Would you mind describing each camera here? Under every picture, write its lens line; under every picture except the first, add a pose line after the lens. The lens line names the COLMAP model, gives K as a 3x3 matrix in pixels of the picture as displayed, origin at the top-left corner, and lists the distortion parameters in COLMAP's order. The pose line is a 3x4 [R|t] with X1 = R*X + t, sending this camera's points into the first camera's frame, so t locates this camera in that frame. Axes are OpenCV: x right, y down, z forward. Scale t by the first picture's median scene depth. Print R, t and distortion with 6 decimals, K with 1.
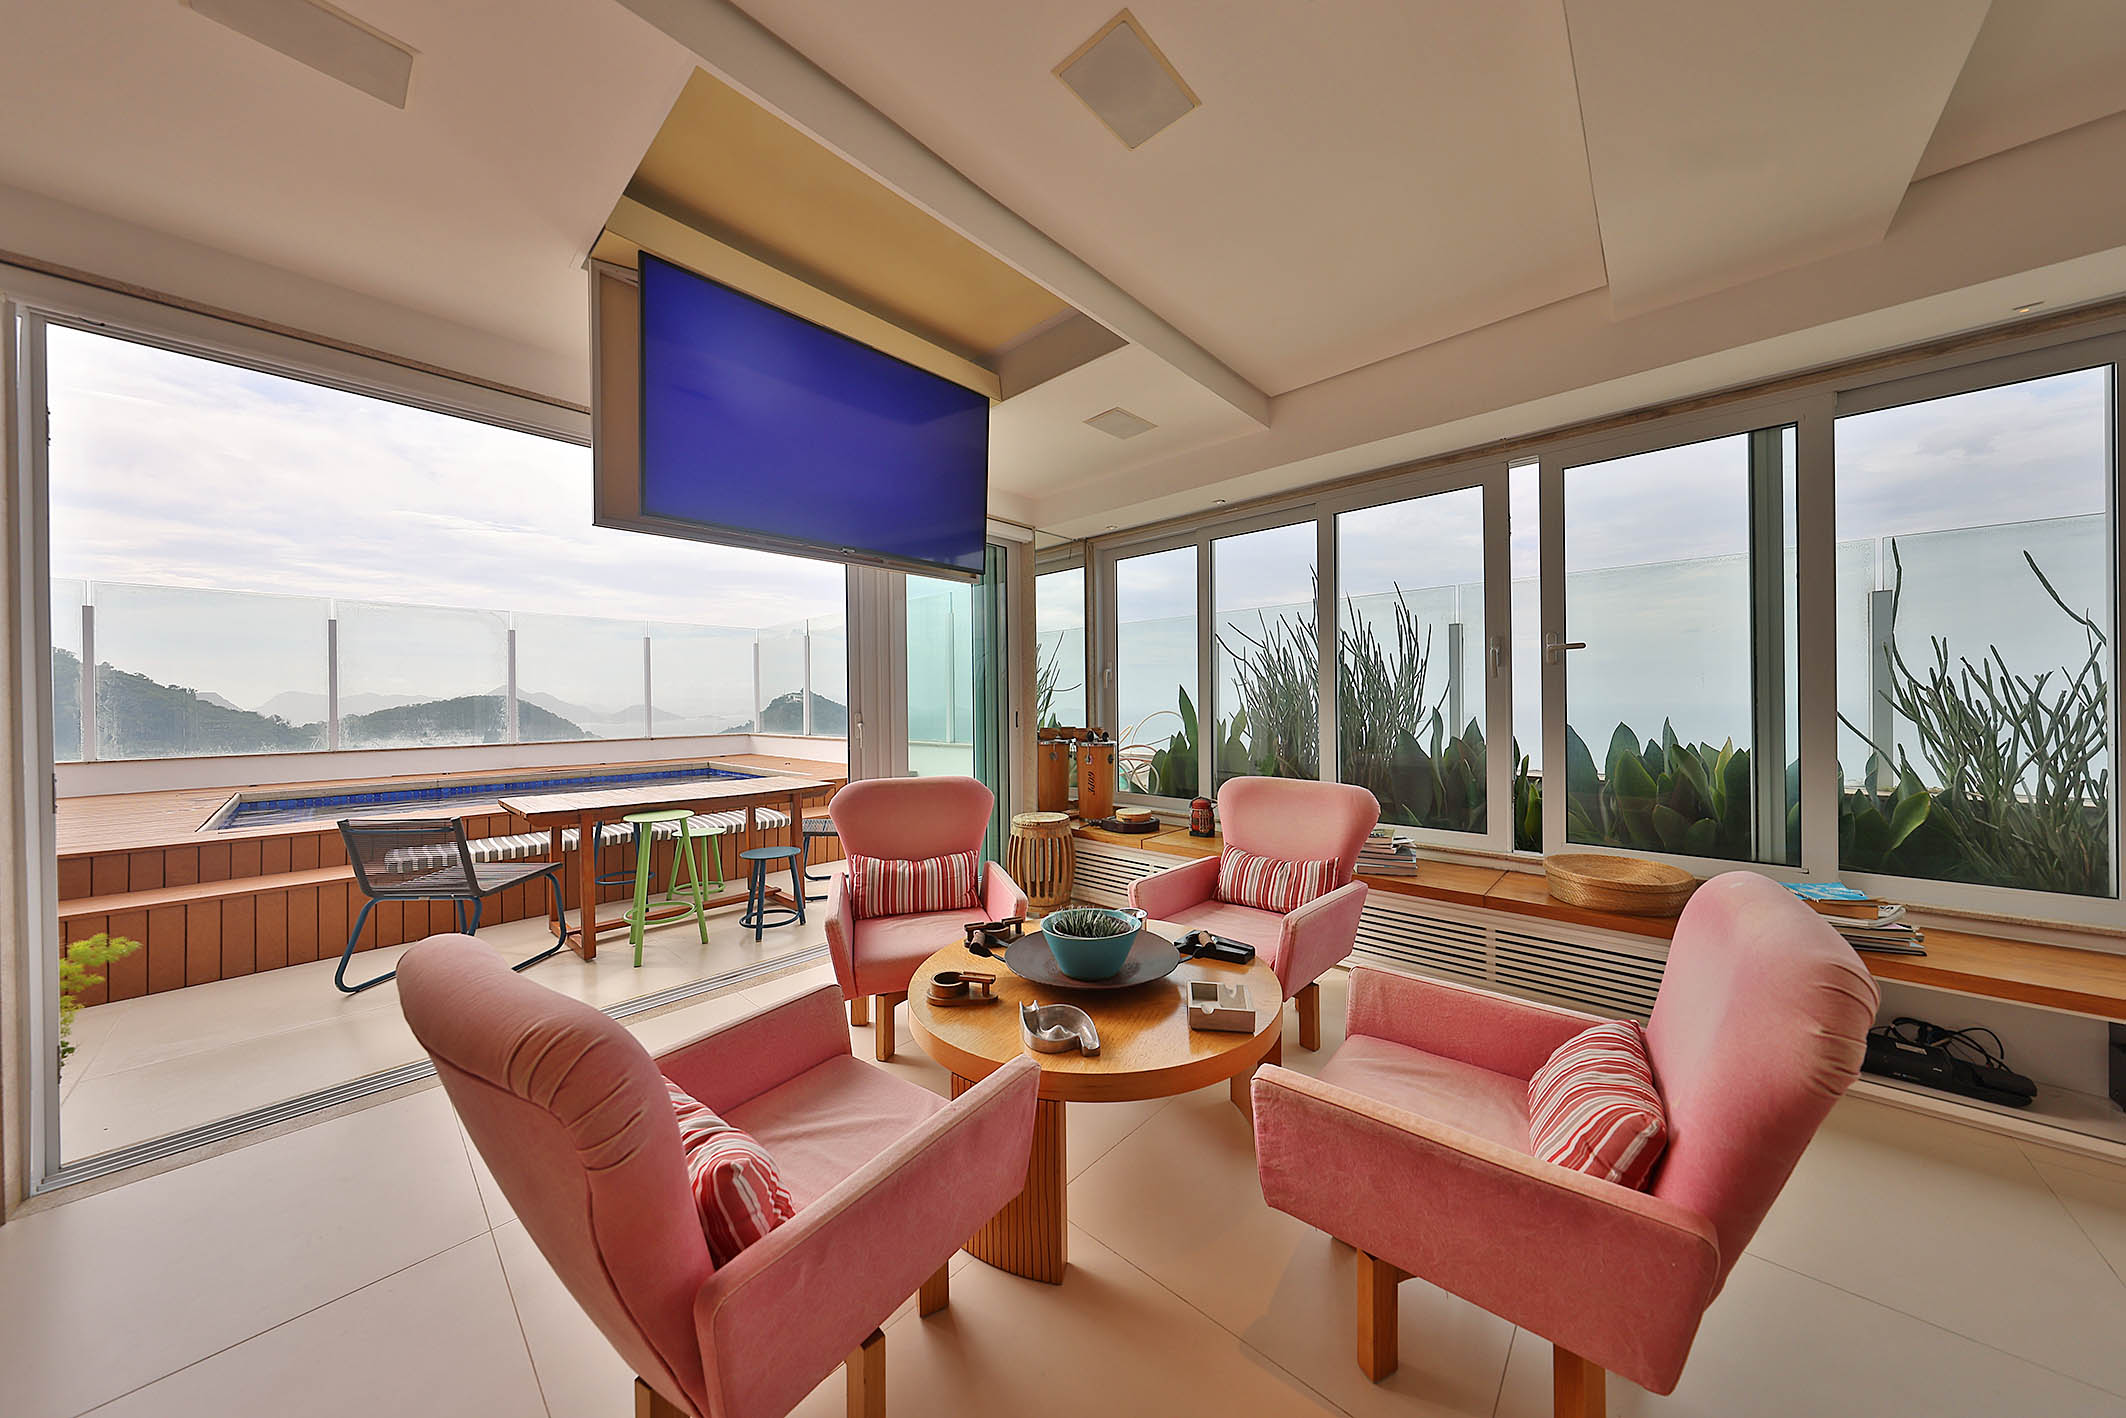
lens RADIAL K [[668.3, 0, 1063.0], [0, 668.3, 709.0], [0, 0, 1]] dist [-0.004330, 0.000096]
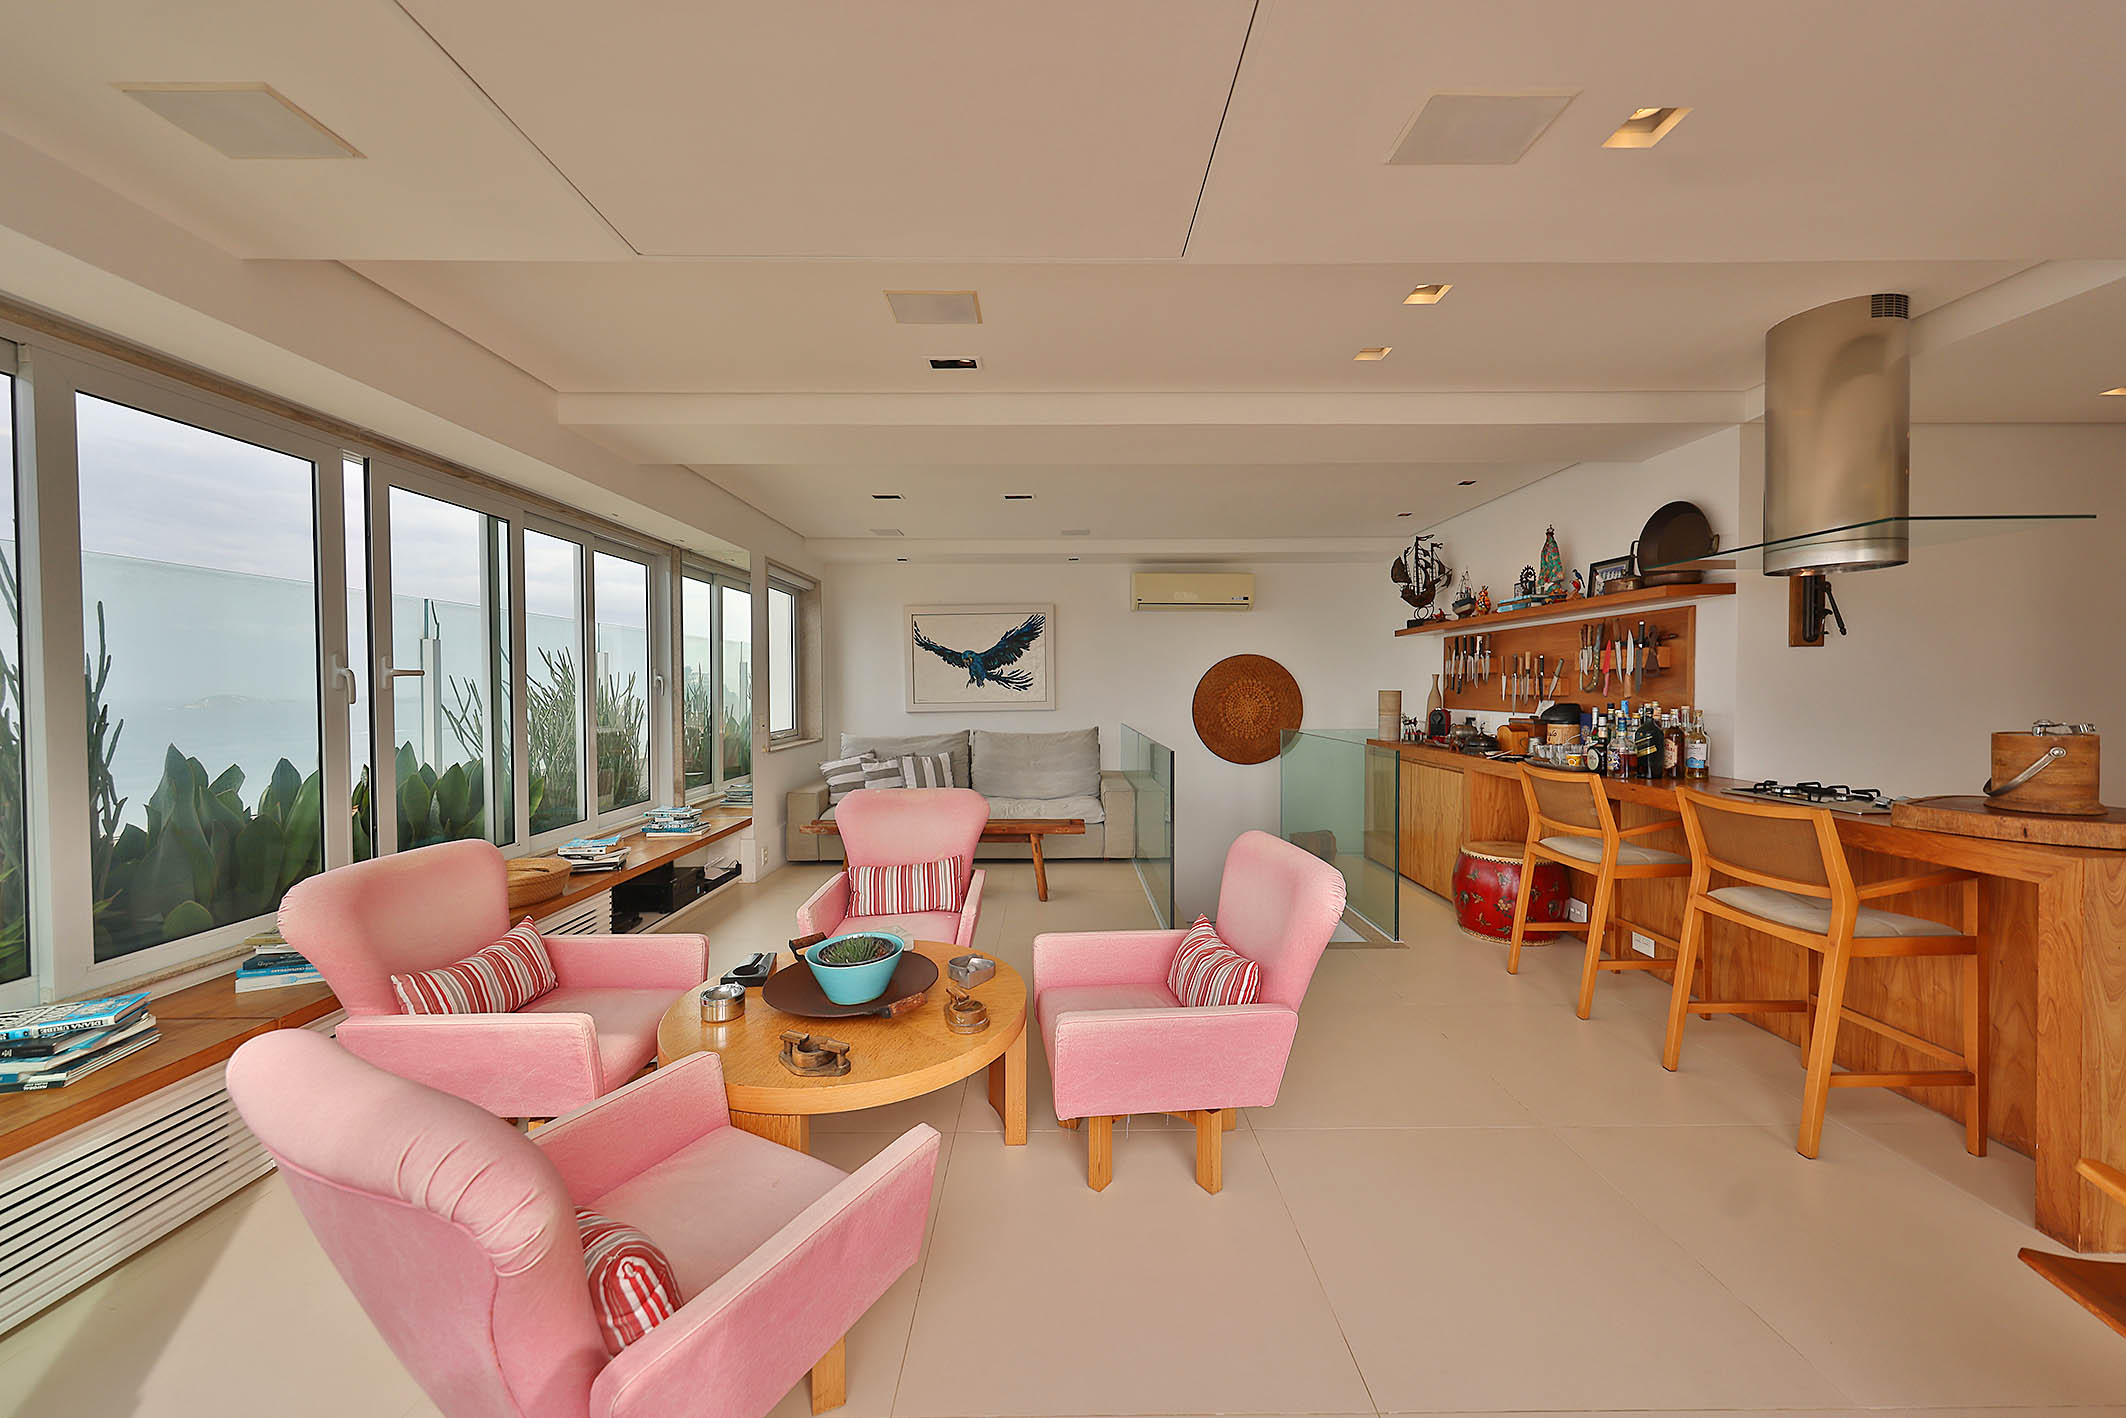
lens RADIAL K [[759.7, 0, 1063.0], [0, 759.7, 705.5], [0, 0, 1]] dist [0.000485, -0.000203]
pose [[-0.677242, -0.006896, 0.735728, -0.712416], [0.008749, 0.999810, 0.017424, -0.058274], [-0.735708, 0.018237, -0.677053, 1.052118]]
